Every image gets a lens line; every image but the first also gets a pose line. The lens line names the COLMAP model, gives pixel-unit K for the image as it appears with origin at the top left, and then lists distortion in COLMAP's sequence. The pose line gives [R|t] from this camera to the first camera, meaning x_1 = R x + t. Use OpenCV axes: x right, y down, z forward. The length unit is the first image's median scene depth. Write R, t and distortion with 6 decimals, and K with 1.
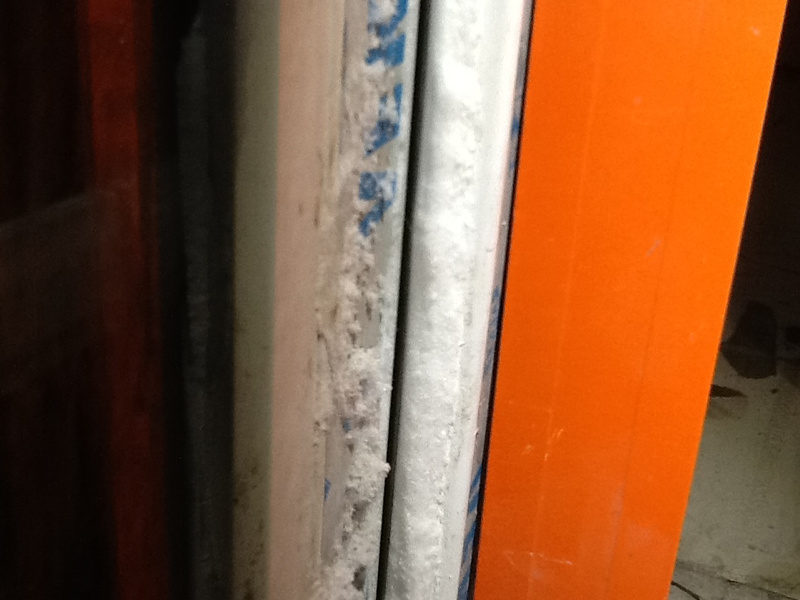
lens RADIAL K [[738.4, 0, 401.1], [0, 738.4, 297.3], [0, 0, 1]] dist [-0.018654, 0.000000]
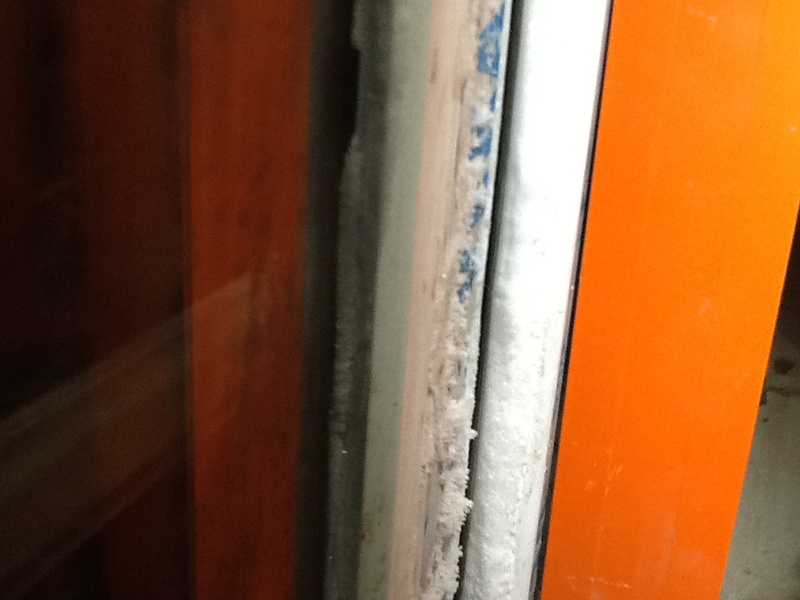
lens RADIAL K [[738.4, 0, 398.4], [0, 738.4, 303.2], [0, 0, 1]] dist [-0.018654, 0.000000]
pose [[0.999664, -0.011510, 0.023229, -0.163390], [0.012251, 0.999412, -0.032019, -0.044644], [-0.022846, 0.032292, 0.999217, -0.145886]]
